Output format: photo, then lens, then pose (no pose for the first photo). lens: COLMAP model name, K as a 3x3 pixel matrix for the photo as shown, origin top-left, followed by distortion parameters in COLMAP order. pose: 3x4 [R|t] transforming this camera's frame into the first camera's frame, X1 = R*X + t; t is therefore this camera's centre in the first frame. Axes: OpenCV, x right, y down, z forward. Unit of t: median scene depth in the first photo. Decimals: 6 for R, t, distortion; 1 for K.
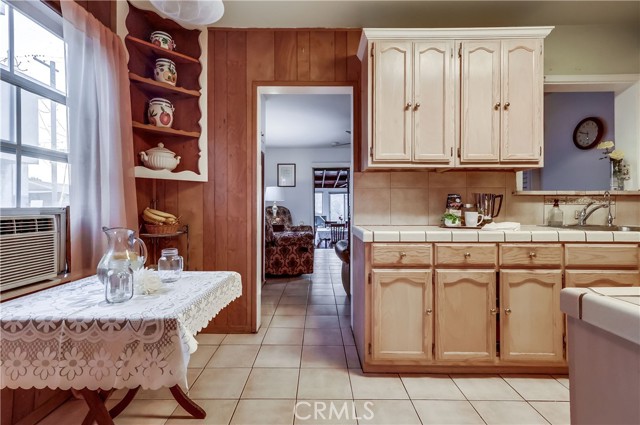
lens RADIAL K [[300.1, 0, 311.1], [0, 300.1, 211.4], [0, 0, 1]] dist [0.000959, -0.000109]
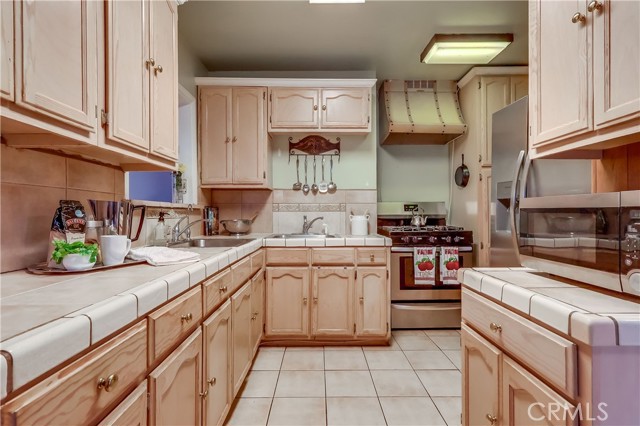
lens RADIAL K [[312.8, 0, 320.0], [0, 312.8, 213.0], [0, 0, 1]] dist [0.000769, 0.000116]
pose [[-0.027142, 0.003987, 0.999624, -0.037749], [0.018380, 0.999825, -0.003488, -0.030197], [-0.999463, 0.018278, -0.027211, 0.663330]]
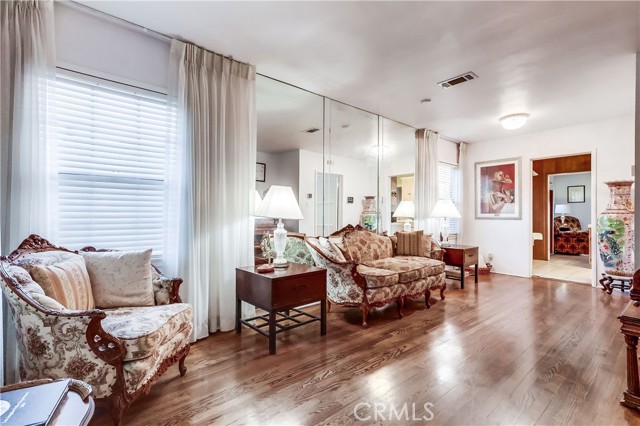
lens RADIAL K [[300.1, 0, 311.1], [0, 300.1, 211.9], [0, 0, 1]] dist [0.000959, -0.000109]
pose [[0.659420, -0.012919, -0.751664, 0.145394], [-0.009998, 0.999613, -0.025951, 0.010028], [0.751708, 0.024628, 0.659036, -0.779825]]
